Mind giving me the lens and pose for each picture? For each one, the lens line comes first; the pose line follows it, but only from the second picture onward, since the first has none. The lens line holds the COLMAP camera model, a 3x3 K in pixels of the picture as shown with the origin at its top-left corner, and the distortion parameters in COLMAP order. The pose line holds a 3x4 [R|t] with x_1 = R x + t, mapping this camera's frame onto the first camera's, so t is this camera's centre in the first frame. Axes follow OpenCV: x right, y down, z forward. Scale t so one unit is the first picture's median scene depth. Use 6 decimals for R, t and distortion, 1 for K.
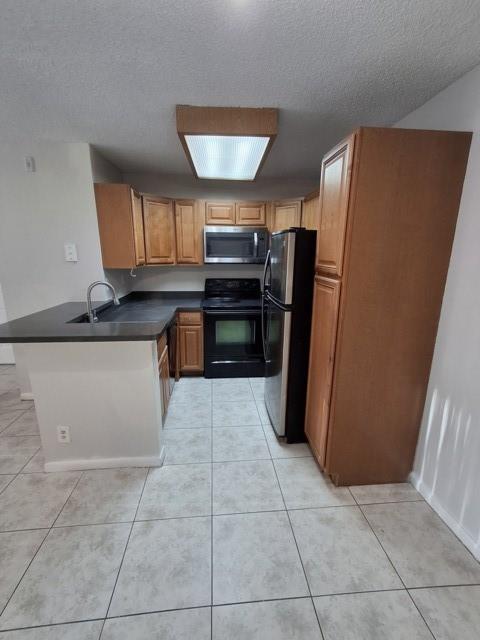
lens RADIAL K [[293.3, 0, 239.4], [0, 293.3, 322.7], [0, 0, 1]] dist [0.001997, 0.000982]
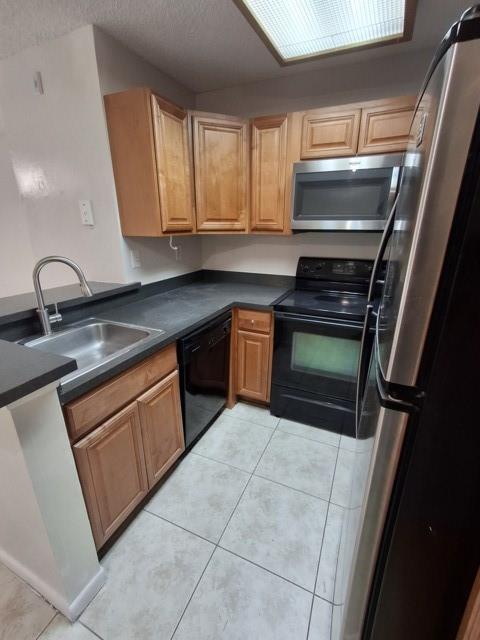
lens RADIAL K [[293.3, 0, 239.4], [0, 293.3, 322.7], [0, 0, 1]] dist [0.001997, 0.000982]
pose [[0.870578, 0.154503, -0.467142, 0.096491], [-0.109884, 0.986492, 0.121491, -0.082431], [0.479603, -0.054436, 0.875796, 0.435272]]
